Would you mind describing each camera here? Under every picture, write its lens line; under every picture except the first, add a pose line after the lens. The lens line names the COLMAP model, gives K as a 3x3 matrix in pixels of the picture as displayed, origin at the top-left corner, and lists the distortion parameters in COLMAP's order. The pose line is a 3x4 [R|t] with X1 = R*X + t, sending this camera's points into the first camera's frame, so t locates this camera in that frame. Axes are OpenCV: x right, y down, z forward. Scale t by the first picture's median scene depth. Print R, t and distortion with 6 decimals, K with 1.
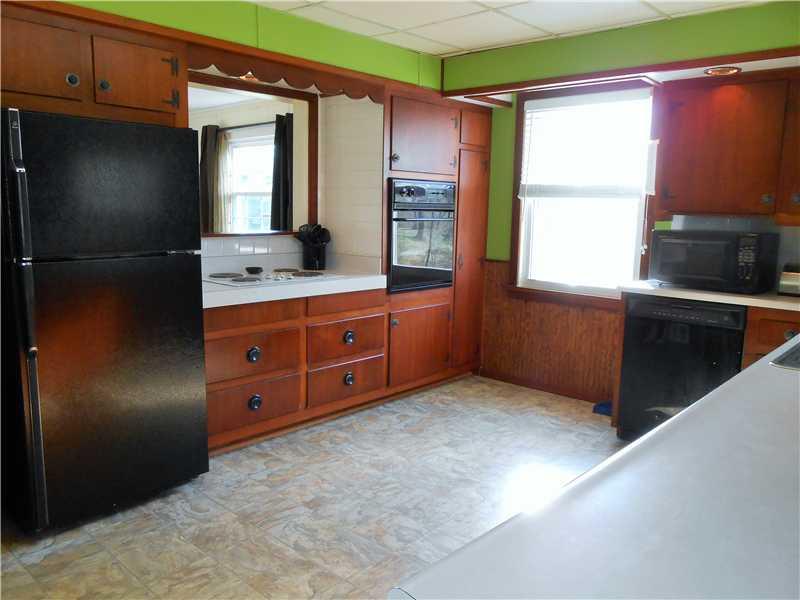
lens RADIAL K [[626.1, 0, 394.7], [0, 626.1, 299.0], [0, 0, 1]] dist [-0.027453, 0.059917]
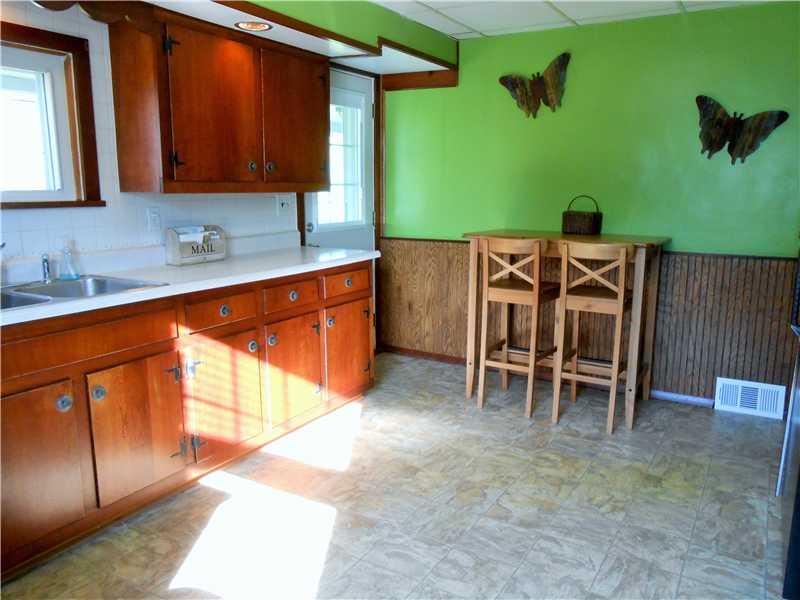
lens RADIAL K [[626.1, 0, 394.7], [0, 626.1, 299.0], [0, 0, 1]] dist [-0.027453, 0.059917]
pose [[-0.979799, 0.009845, -0.199742, 0.265177], [-0.054958, 0.947078, 0.316264, -0.238068], [0.192285, 0.320852, -0.927405, 1.700664]]
